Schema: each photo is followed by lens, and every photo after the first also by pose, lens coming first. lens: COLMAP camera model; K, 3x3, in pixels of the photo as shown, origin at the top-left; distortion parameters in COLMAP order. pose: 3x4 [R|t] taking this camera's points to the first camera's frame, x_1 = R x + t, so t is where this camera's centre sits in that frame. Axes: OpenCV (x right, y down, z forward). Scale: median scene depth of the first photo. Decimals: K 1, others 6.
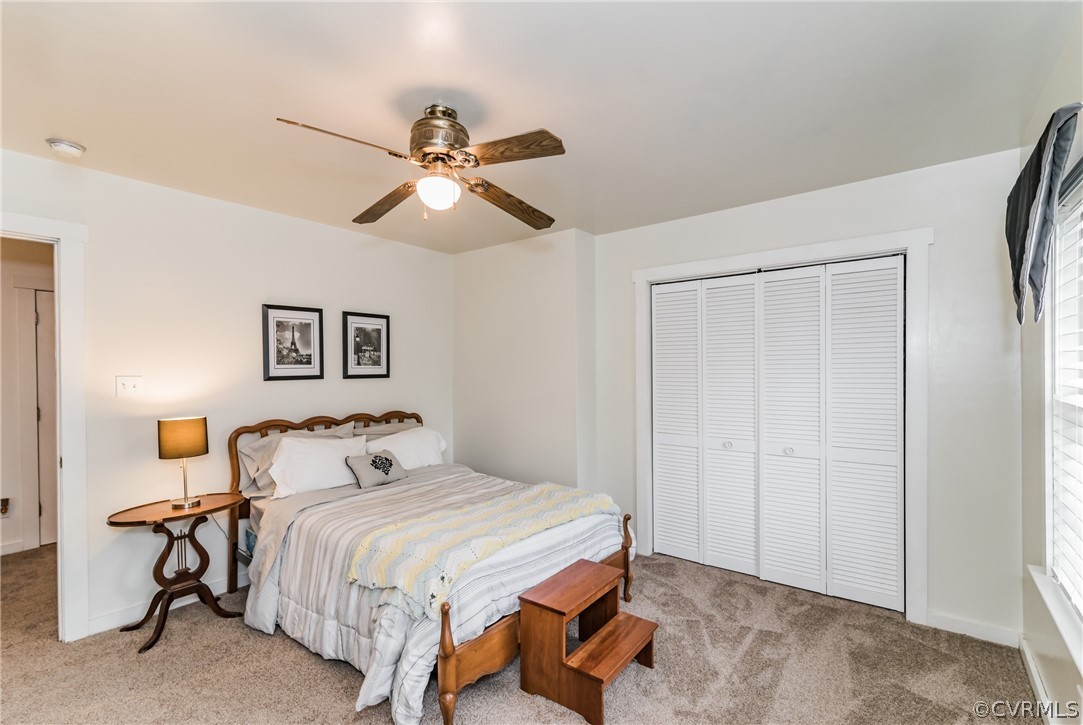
lens RADIAL K [[490.0, 0, 534.1], [0, 490.0, 381.8], [0, 0, 1]] dist [0.002261, 0.000221]
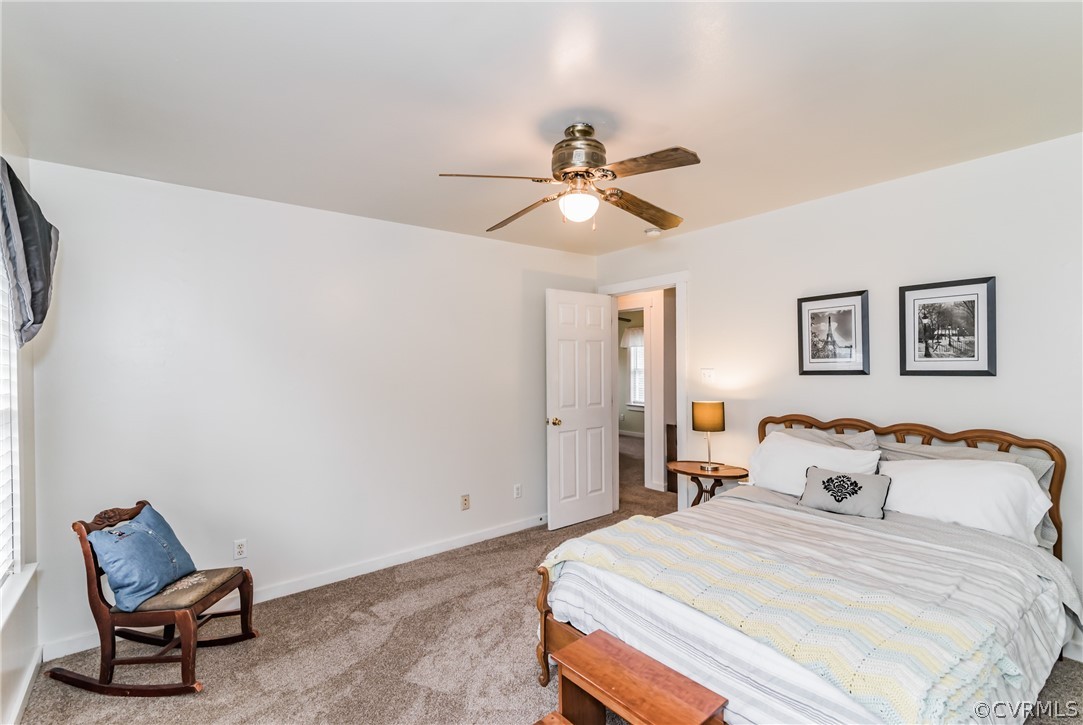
lens RADIAL K [[490.0, 0, 539.7], [0, 490.0, 364.7], [0, 0, 1]] dist [0.002261, 0.000221]
pose [[-0.229643, 0.006880, -0.973251, 0.524208], [-0.014882, 0.999833, 0.010579, -0.024522], [0.973161, 0.016913, -0.229503, 0.683477]]
